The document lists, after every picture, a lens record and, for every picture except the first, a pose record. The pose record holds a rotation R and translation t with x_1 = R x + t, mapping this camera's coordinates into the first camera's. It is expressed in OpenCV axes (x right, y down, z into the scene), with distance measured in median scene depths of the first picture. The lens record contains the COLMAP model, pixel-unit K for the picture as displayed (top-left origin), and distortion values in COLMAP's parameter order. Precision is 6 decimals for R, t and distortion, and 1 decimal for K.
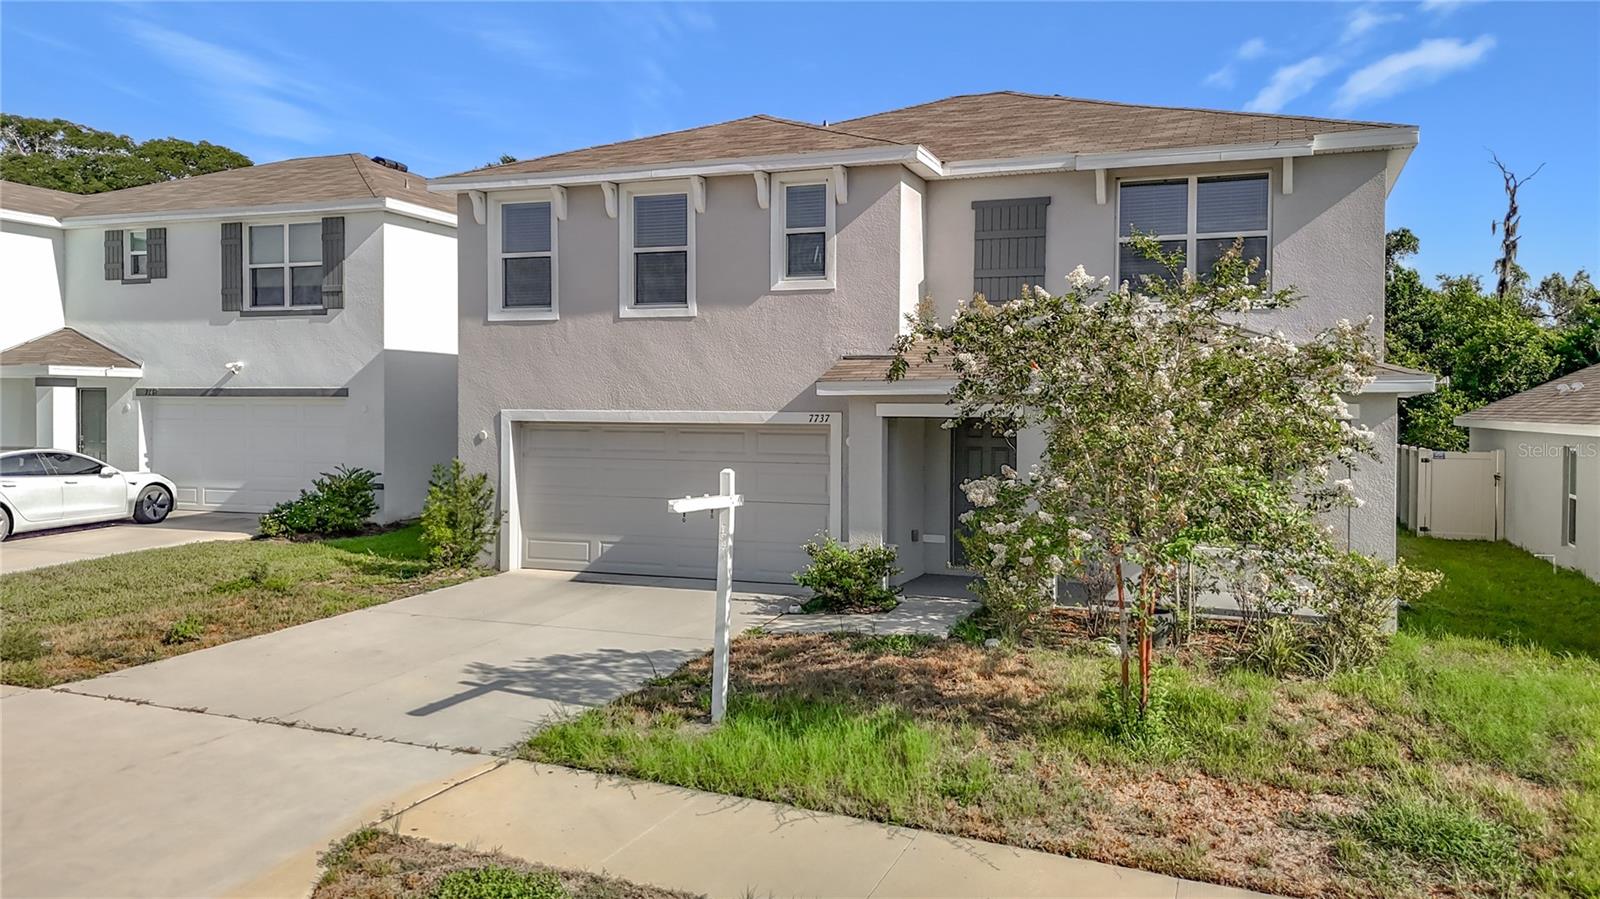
lens RADIAL K [[1151.1, 0, 797.8], [0, 1151.1, 597.3], [0, 0, 1]] dist [0.038677, -0.001455]
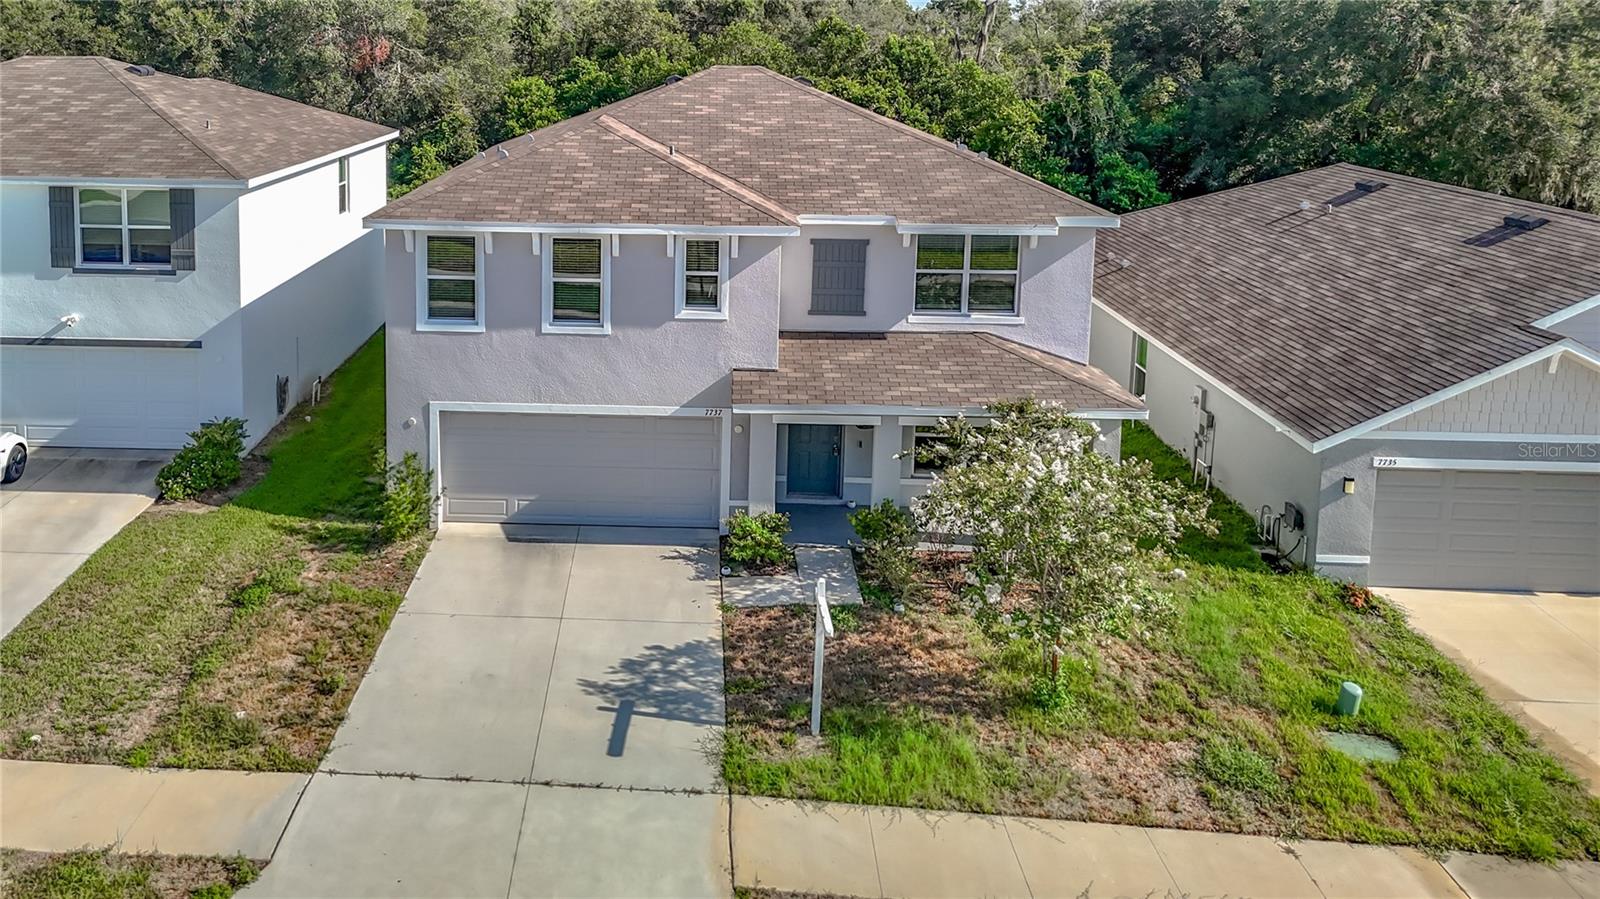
lens RADIAL K [[1179.9, 0, 619.0], [0, 1179.9, 397.4], [0, 0, 1]] dist [0.033363, -0.005741]
pose [[0.952208, -0.089935, 0.291911, -0.449180], [0.049141, 0.988328, 0.144196, -0.350773], [-0.301472, -0.122959, 0.945513, -0.227564]]
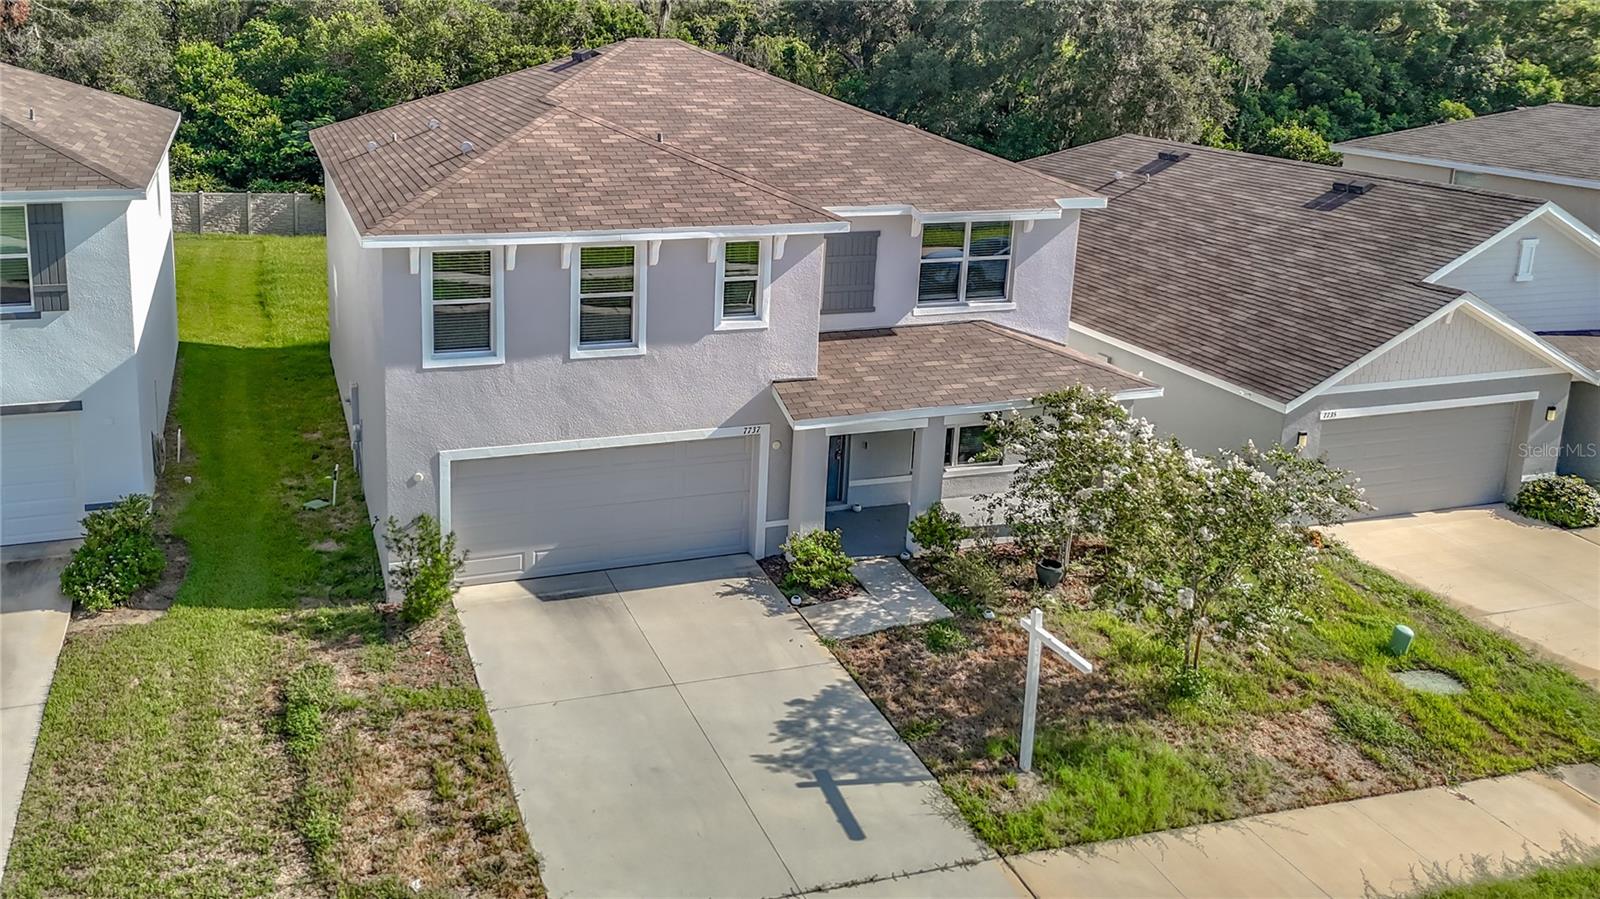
lens RADIAL K [[1181.4, 0, 609.0], [0, 1181.4, 453.6], [0, 0, 1]] dist [0.023454, 0.000369]
pose [[0.790978, -0.207707, 0.575510, -0.767555], [0.082470, 0.968224, 0.236096, -0.410293], [-0.606261, -0.139285, 0.782973, 0.113683]]
